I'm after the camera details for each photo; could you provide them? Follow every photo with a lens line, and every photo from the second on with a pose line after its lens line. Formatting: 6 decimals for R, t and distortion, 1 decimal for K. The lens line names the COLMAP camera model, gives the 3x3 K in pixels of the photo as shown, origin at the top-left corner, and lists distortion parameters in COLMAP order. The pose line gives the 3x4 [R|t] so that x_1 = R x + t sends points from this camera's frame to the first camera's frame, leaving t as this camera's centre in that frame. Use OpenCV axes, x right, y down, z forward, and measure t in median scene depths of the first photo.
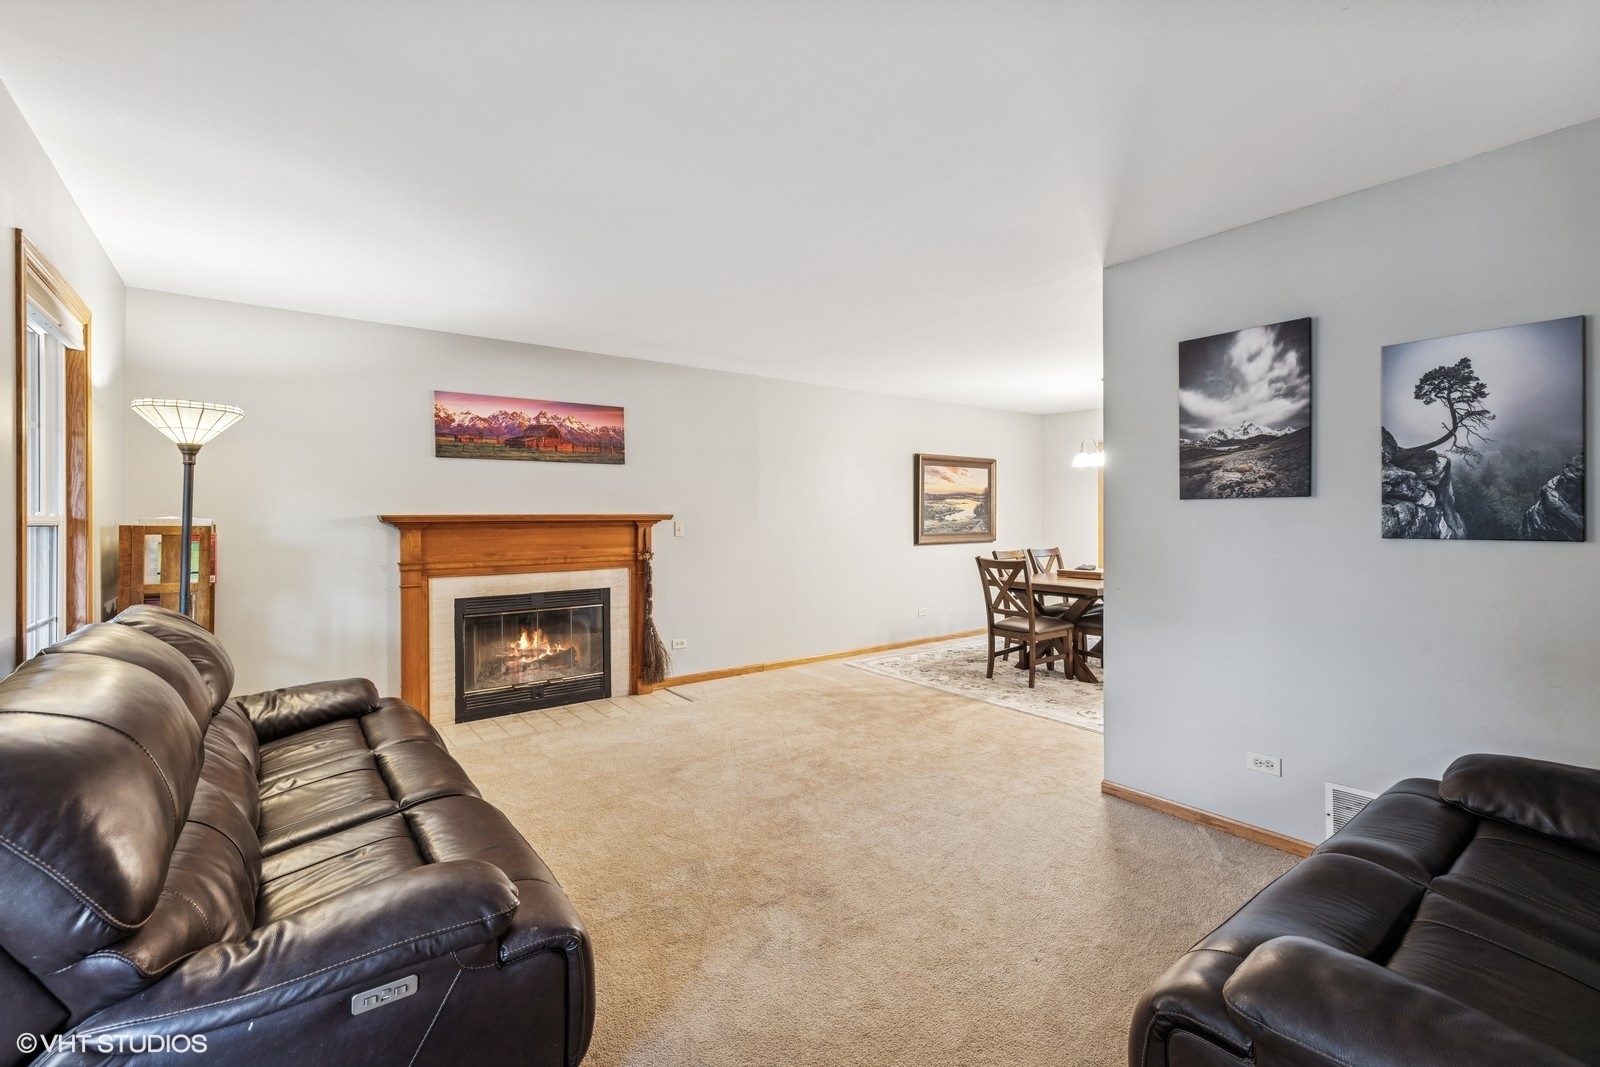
lens RADIAL K [[683.2, 0, 800.0], [0, 683.2, 533.5], [0, 0, 1]] dist [0.000375, 0.000021]
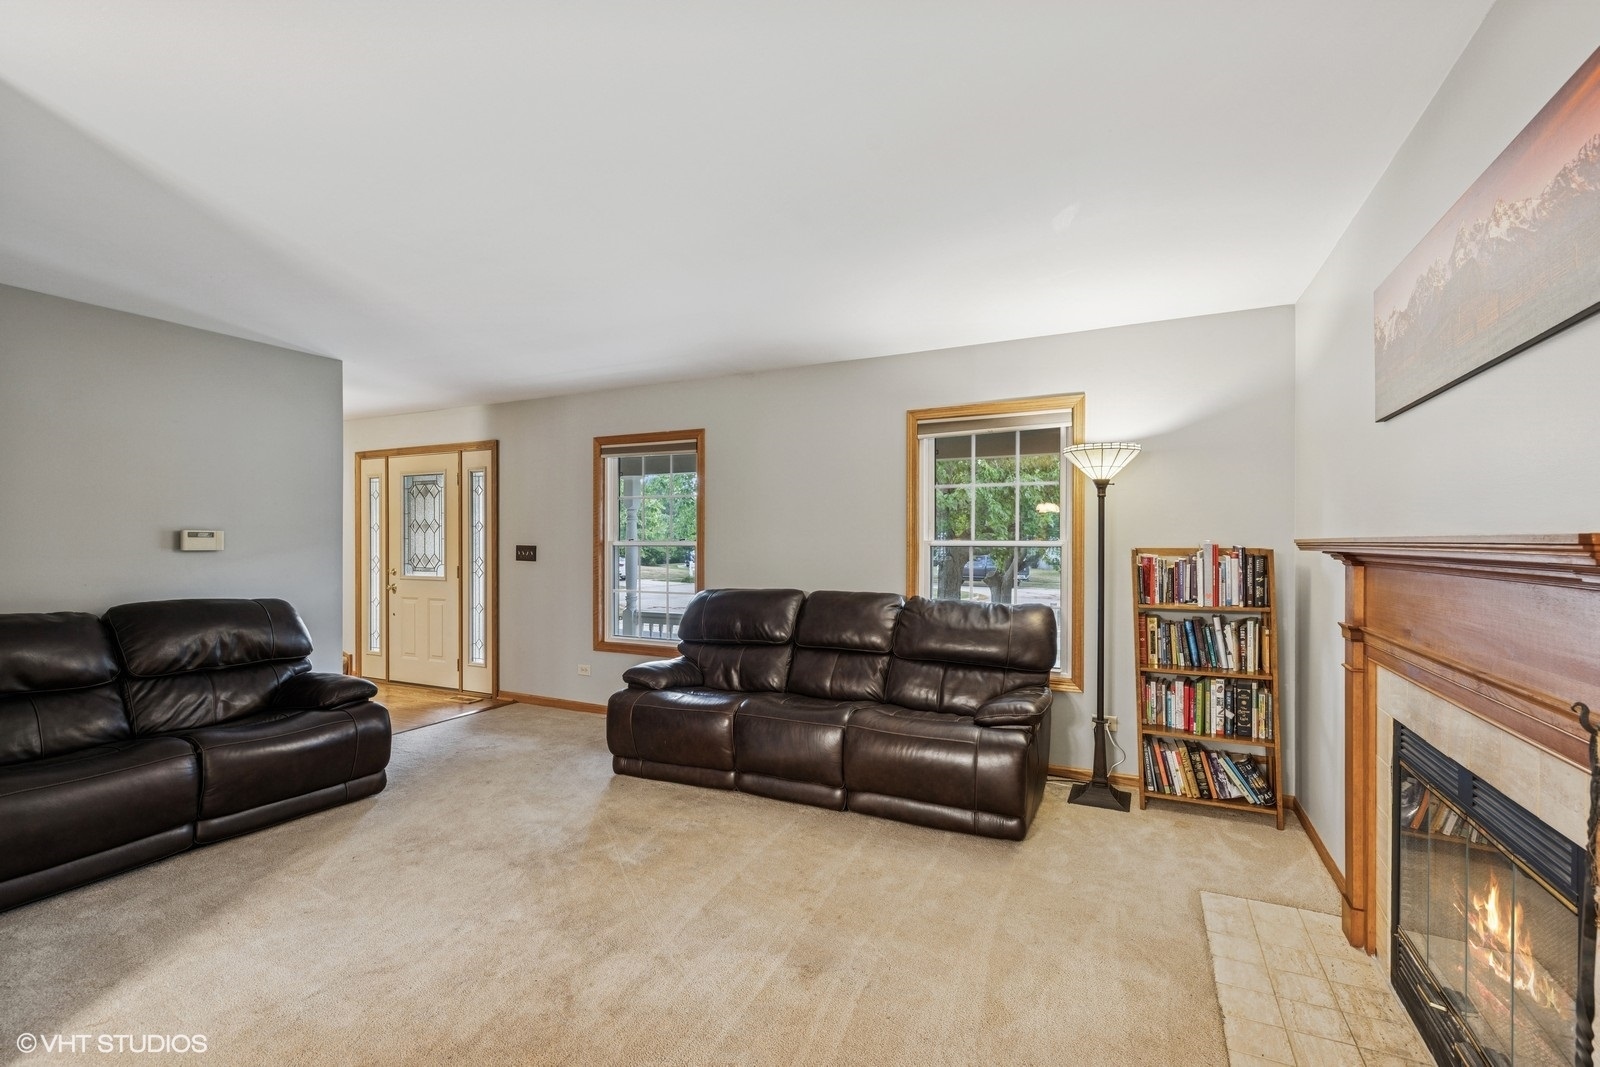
lens RADIAL K [[683.2, 0, 800.0], [0, 683.2, 533.5], [0, 0, 1]] dist [0.000375, 0.000021]
pose [[-0.896853, -0.001390, -0.442327, 0.101780], [-0.009854, 0.999810, 0.016838, -0.050134], [0.442219, 0.019460, -0.896696, 1.757117]]
